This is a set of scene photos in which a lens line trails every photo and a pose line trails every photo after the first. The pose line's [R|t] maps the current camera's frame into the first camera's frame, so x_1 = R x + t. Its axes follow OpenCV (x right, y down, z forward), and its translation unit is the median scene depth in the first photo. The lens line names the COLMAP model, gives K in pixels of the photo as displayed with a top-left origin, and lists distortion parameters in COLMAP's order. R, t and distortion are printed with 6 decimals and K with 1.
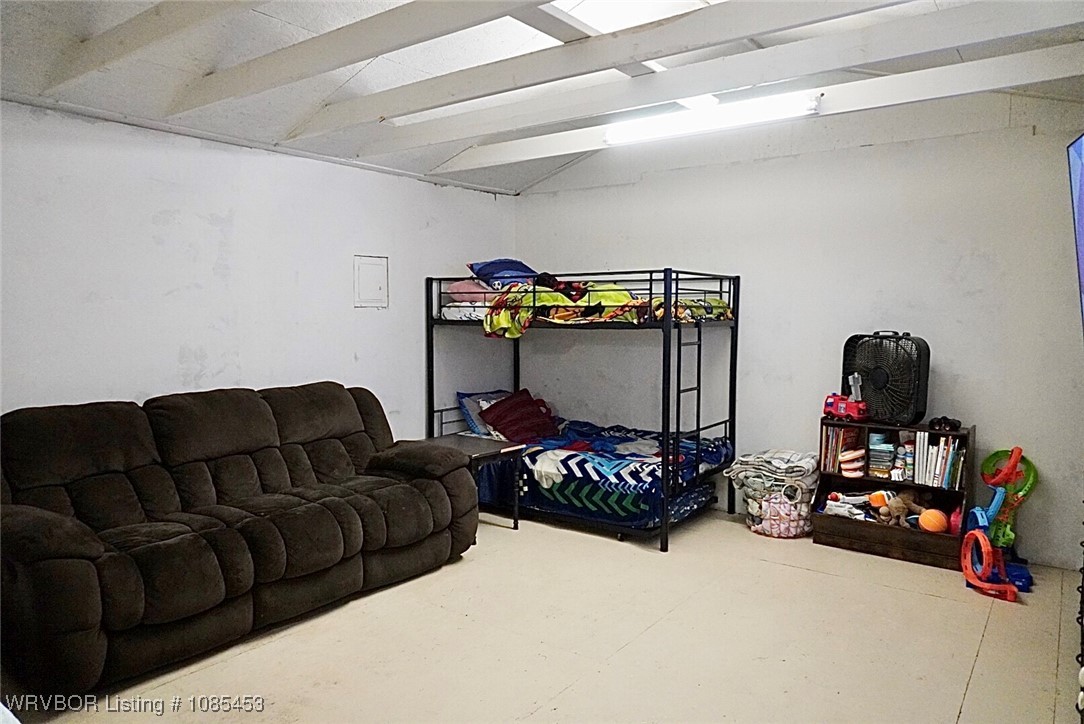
lens RADIAL K [[722.8, 0, 539.5], [0, 722.8, 362.0], [0, 0, 1]] dist [-0.049556, 0.036211]
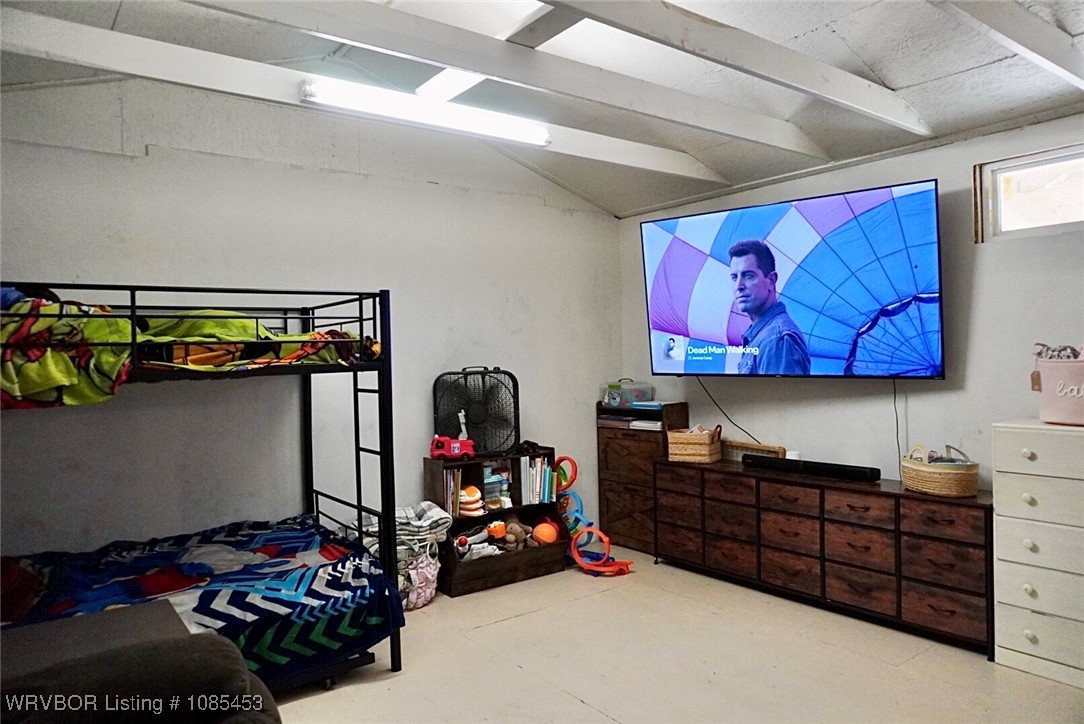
lens RADIAL K [[722.8, 0, 539.5], [0, 722.8, 362.0], [0, 0, 1]] dist [-0.049556, 0.036211]
pose [[0.275116, -0.017099, 0.961259, -0.465353], [0.096841, 0.995250, -0.010012, -0.029472], [-0.956521, 0.095843, 0.275465, 0.595299]]
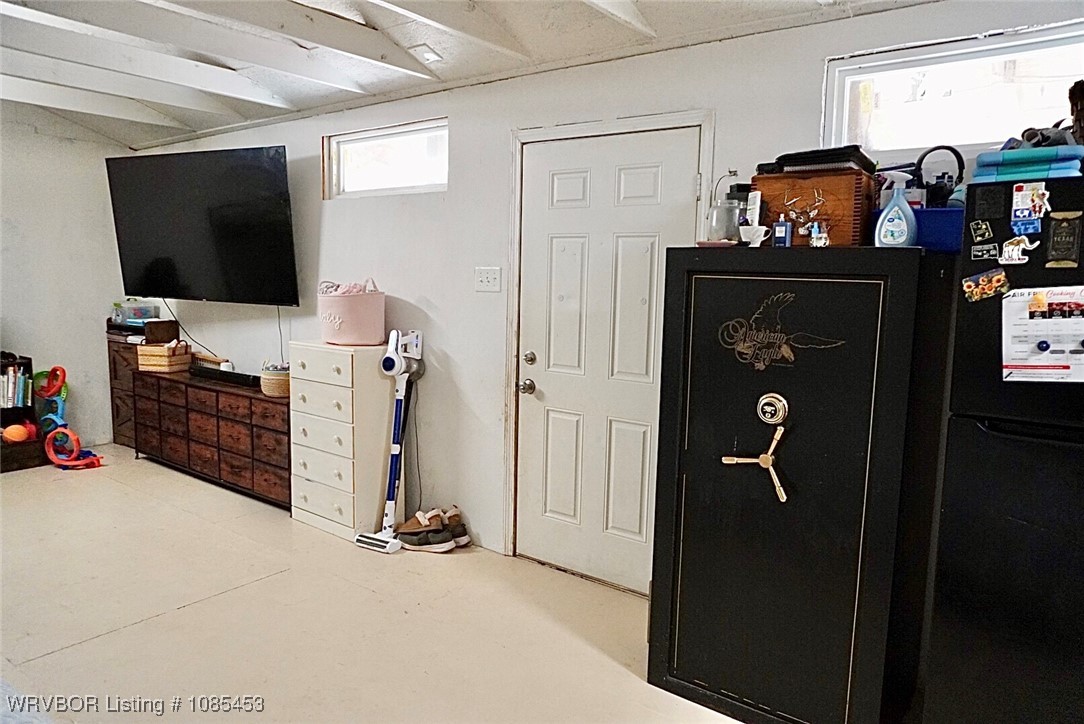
lens RADIAL K [[722.8, 0, 539.5], [0, 722.8, 362.0], [0, 0, 1]] dist [-0.049556, 0.036211]
pose [[0.002489, -0.119954, 0.992776, -0.590944], [0.054906, 0.991298, 0.119638, -0.000735], [-0.998488, 0.054212, 0.009053, 0.057407]]
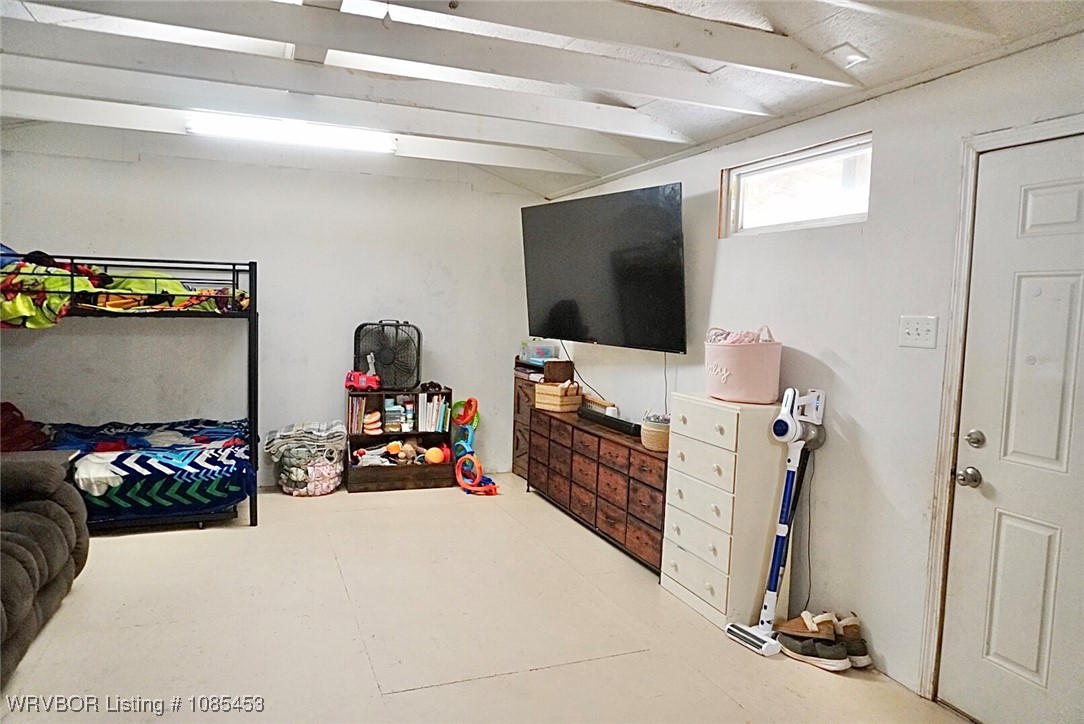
lens RADIAL K [[722.8, 0, 539.5], [0, 722.8, 362.0], [0, 0, 1]] dist [-0.049556, 0.036211]
pose [[0.519054, -0.048424, 0.853368, -0.479615], [0.032792, 0.998787, 0.036730, -0.005883], [-0.854112, 0.008918, 0.520013, 0.075321]]
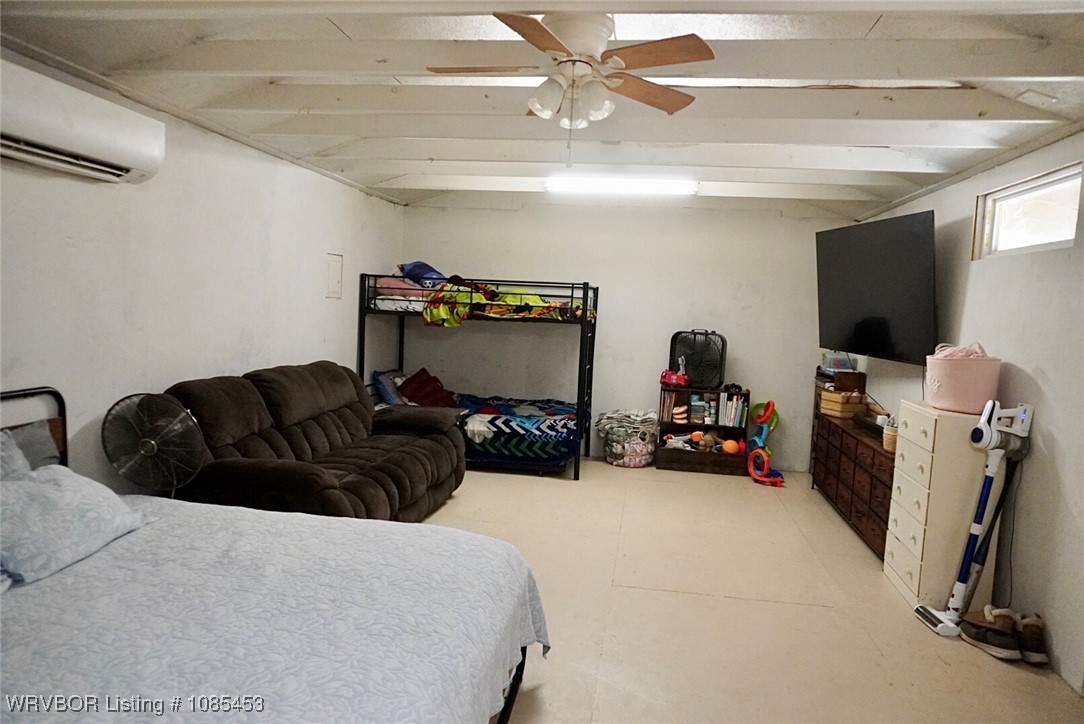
lens RADIAL K [[722.8, 0, 539.5], [0, 722.8, 362.0], [0, 0, 1]] dist [-0.049556, 0.036211]
pose [[0.882099, 0.003274, 0.471052, -0.538875], [-0.012160, 0.999801, 0.015822, 0.006766], [-0.470907, -0.019684, 0.881963, -0.213650]]
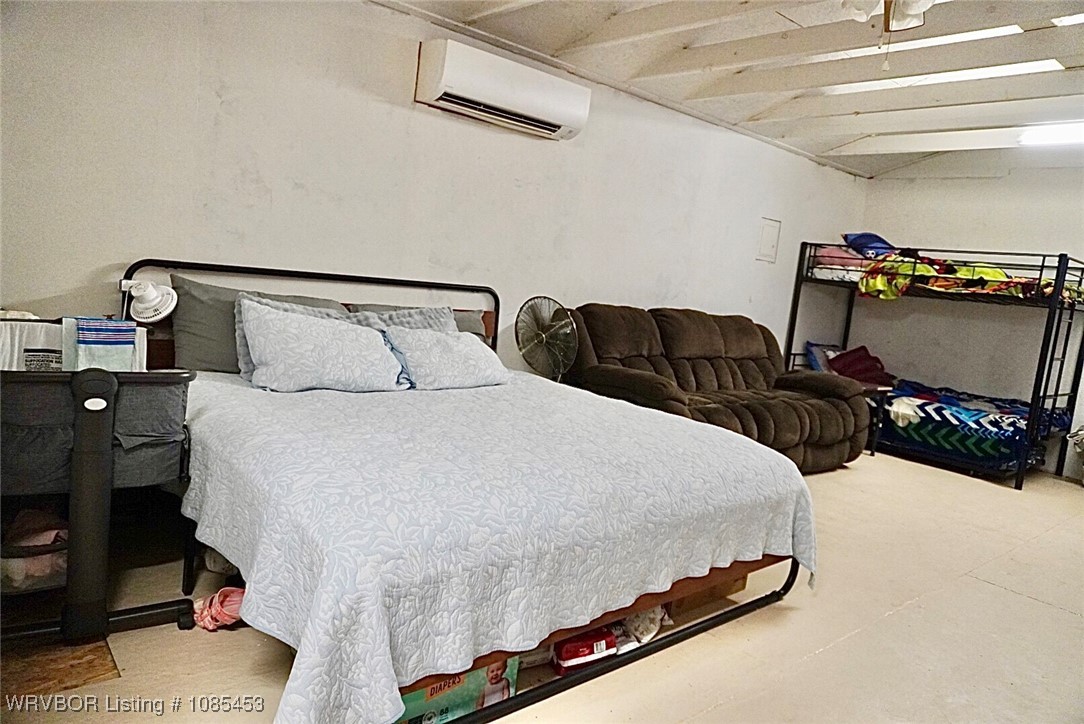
lens RADIAL K [[722.8, 0, 539.5], [0, 722.8, 362.0], [0, 0, 1]] dist [-0.049556, 0.036211]
pose [[0.968812, 0.132363, -0.209485, -0.359063], [-0.123861, 0.990870, 0.053254, 0.084081], [0.214621, -0.025646, 0.976361, -0.305658]]
